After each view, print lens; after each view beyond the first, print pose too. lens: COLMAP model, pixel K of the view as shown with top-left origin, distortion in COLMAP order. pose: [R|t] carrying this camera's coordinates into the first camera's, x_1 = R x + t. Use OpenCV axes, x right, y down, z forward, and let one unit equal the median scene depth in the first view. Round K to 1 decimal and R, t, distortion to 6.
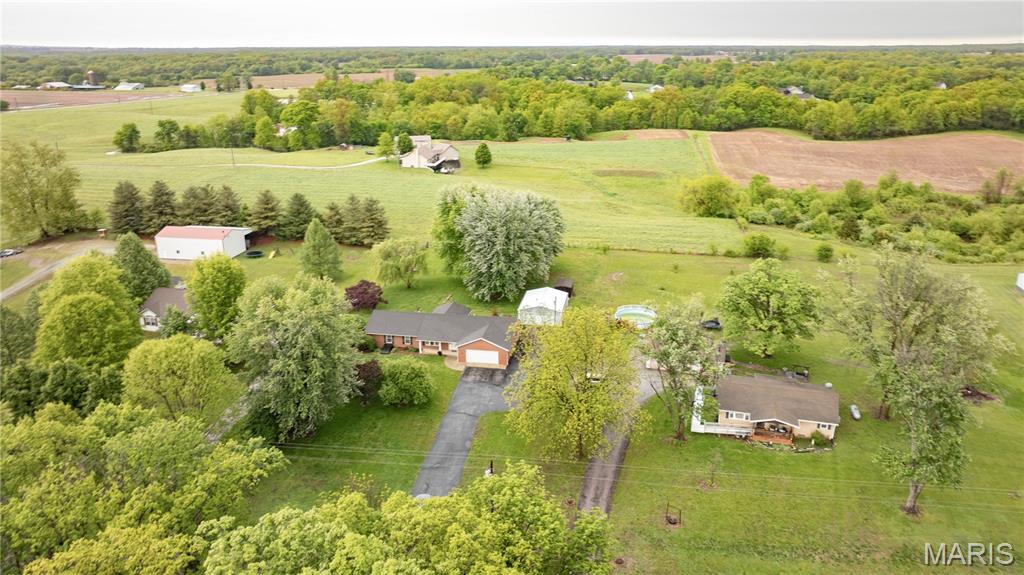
lens RADIAL K [[743.7, 0, 510.8], [0, 743.7, 285.4], [0, 0, 1]] dist [-0.036346, 0.039220]
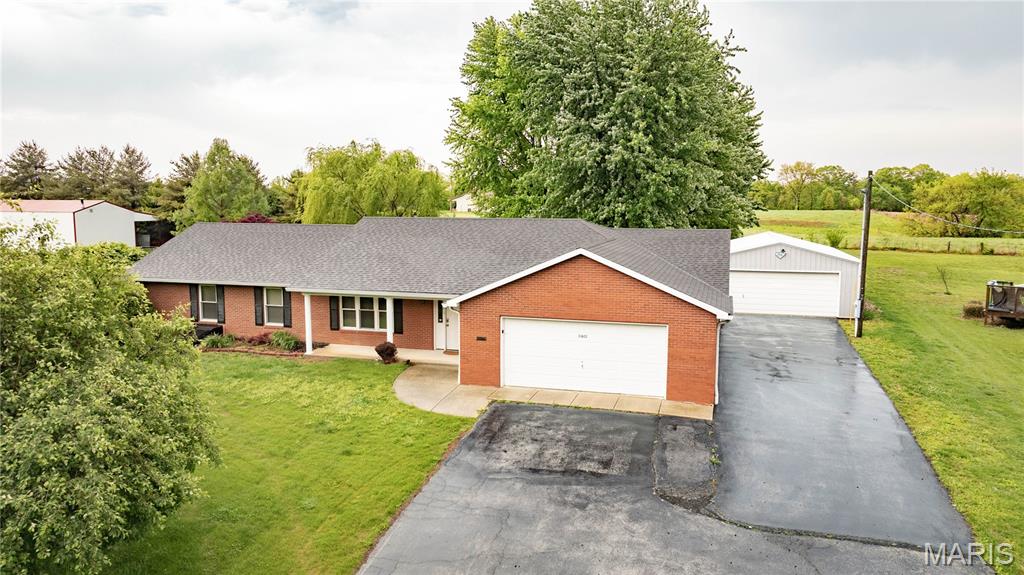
lens RADIAL K [[743.7, 0, 516.8], [0, 743.7, 289.0], [0, 0, 1]] dist [-0.036346, 0.039220]
pose [[0.994584, 0.023048, -0.101352, -0.018191], [-0.041821, 0.981428, -0.187219, 0.058424], [0.095154, 0.190443, 0.977076, 0.408171]]
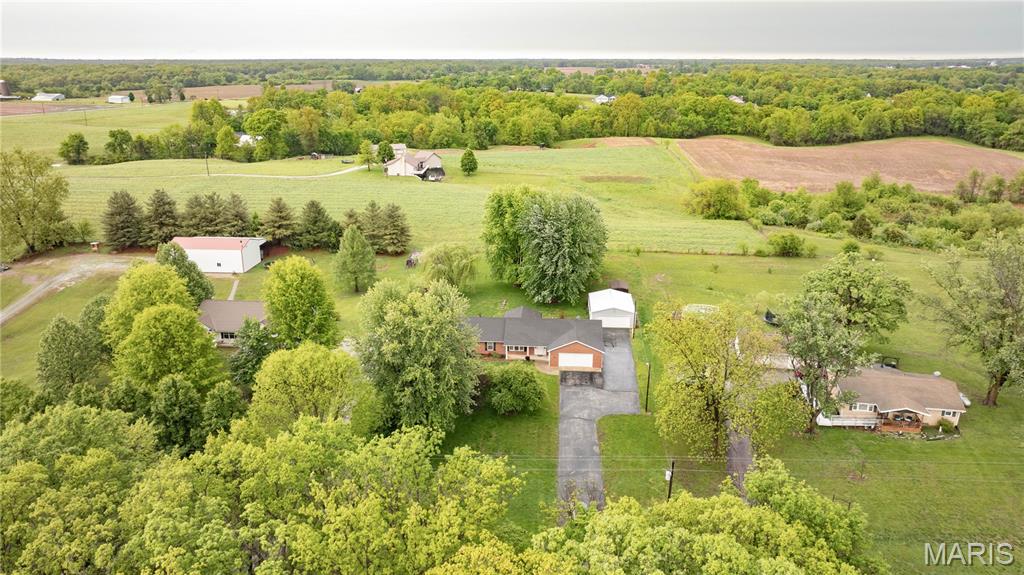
lens RADIAL K [[743.7, 0, 512.1], [0, 743.7, 288.5], [0, 0, 1]] dist [-0.036346, 0.039220]
pose [[0.994587, -0.026202, 0.100551, -0.109431], [0.027441, 0.999563, -0.010958, 0.005371], [-0.100220, 0.013658, 0.994872, 0.020303]]
